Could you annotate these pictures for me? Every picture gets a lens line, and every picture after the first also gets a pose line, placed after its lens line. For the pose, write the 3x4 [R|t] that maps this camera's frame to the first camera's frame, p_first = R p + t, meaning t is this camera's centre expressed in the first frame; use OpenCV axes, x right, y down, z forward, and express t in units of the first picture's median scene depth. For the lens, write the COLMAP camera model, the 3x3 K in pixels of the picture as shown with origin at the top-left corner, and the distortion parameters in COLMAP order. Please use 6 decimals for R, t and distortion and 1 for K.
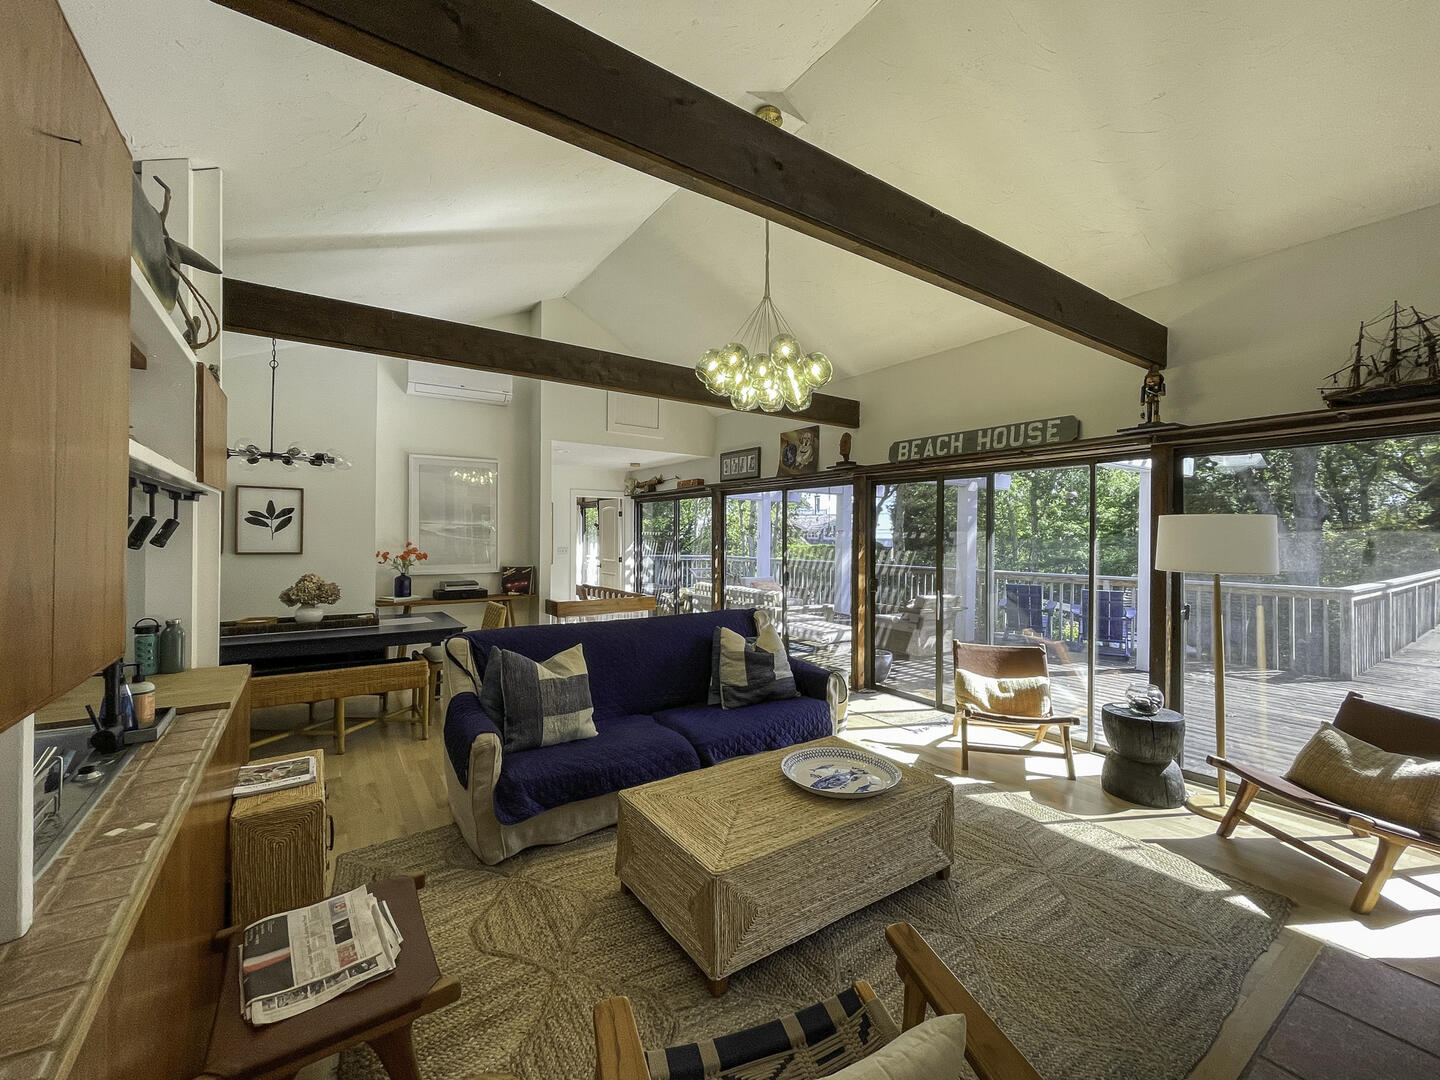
lens RADIAL K [[598.7, 0, 735.6], [0, 598.7, 534.6], [0, 0, 1]] dist [-0.000185, 0.000108]
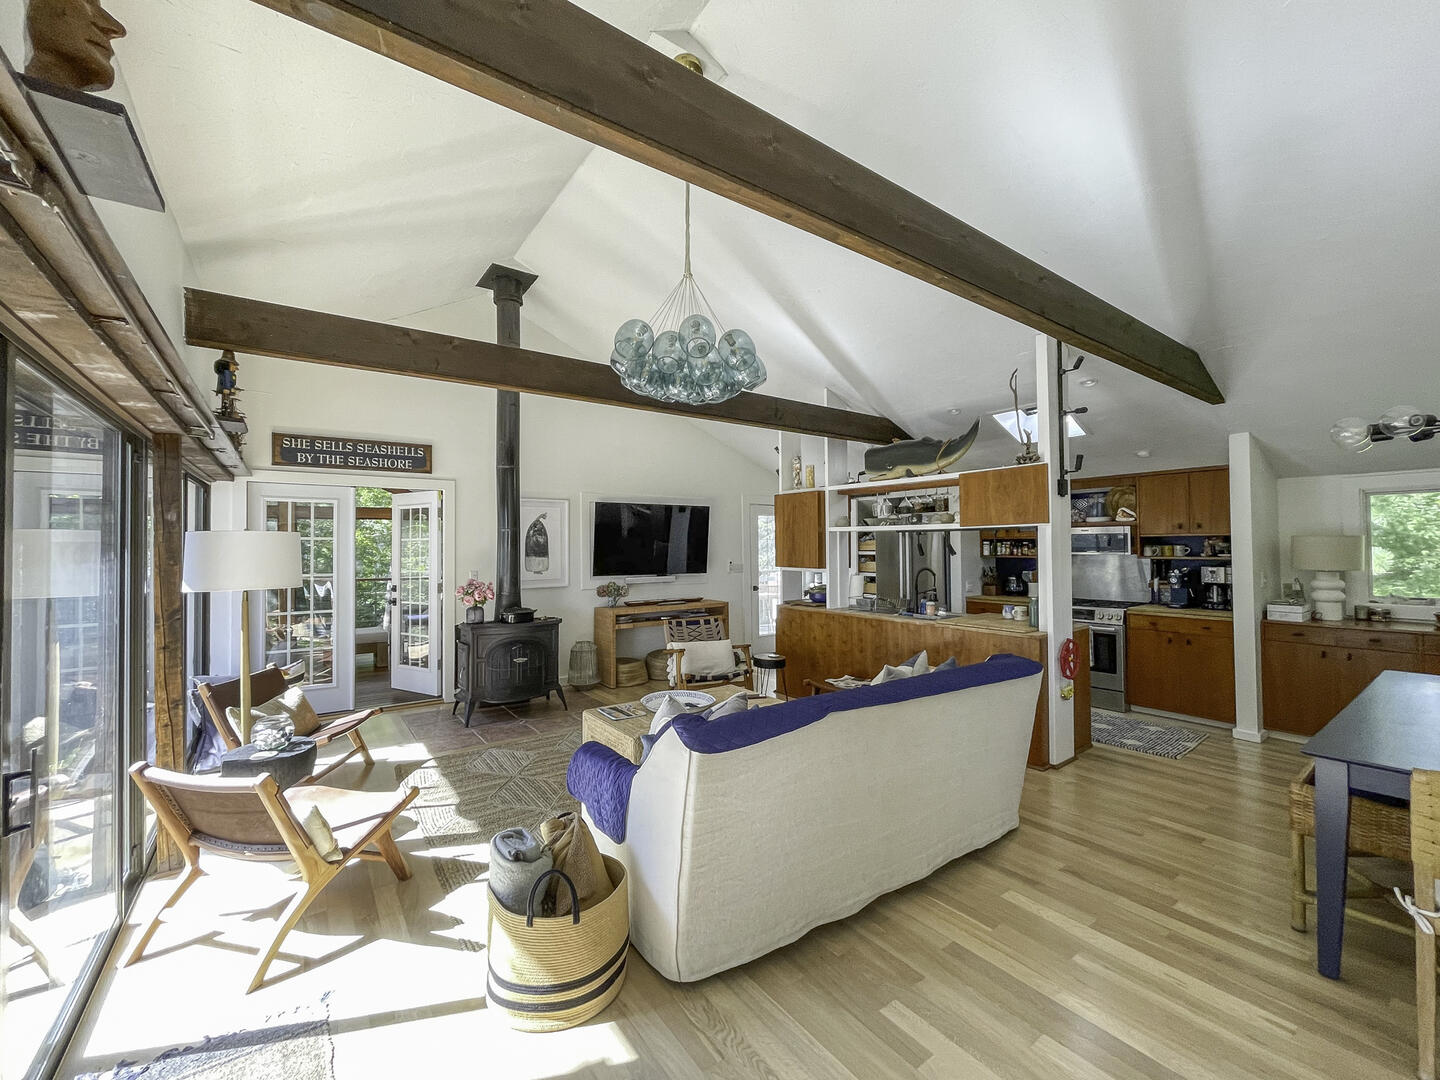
lens RADIAL K [[603.5, 0, 714.1], [0, 603.5, 535.0], [0, 0, 1]] dist [-0.003478, 0.000385]
pose [[-0.999839, 0.001107, 0.017931, 0.002856], [0.000704, 0.999747, -0.022462, -0.002122], [-0.017951, -0.022446, -0.999587, 1.553266]]
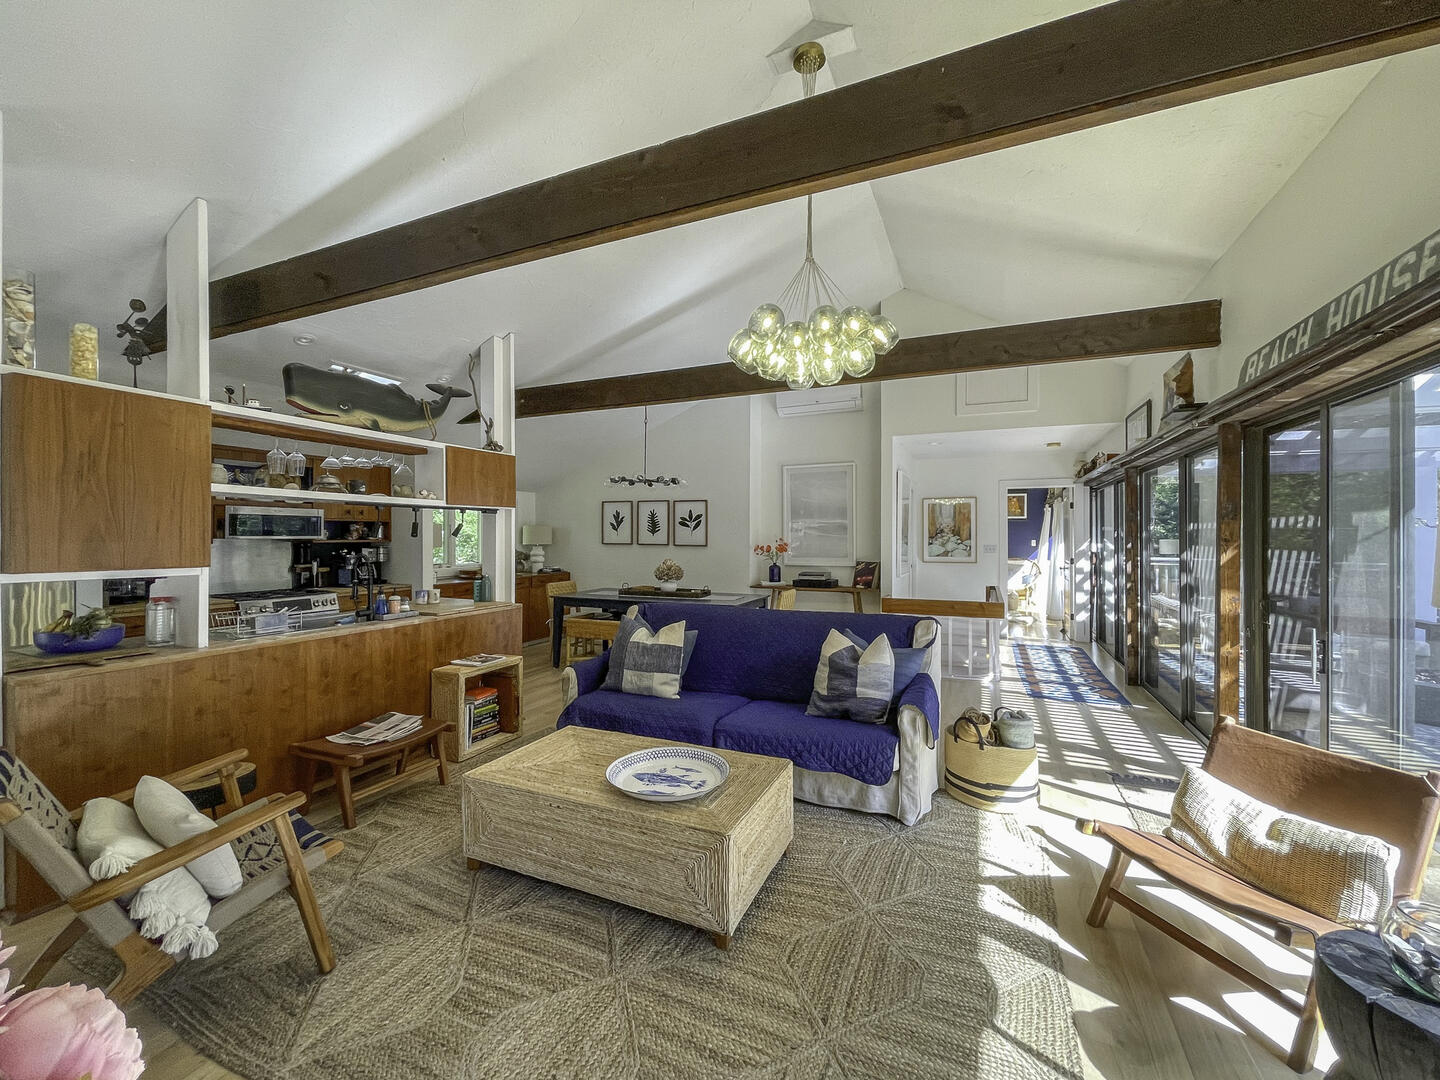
lens RADIAL K [[603.5, 0, 714.1], [0, 603.5, 535.0], [0, 0, 1]] dist [-0.003478, 0.000385]
pose [[0.507327, -0.007167, -0.861724, 0.630963], [0.006048, 0.999970, -0.004756, 0.015640], [0.861733, -0.002799, 0.507355, 0.354533]]
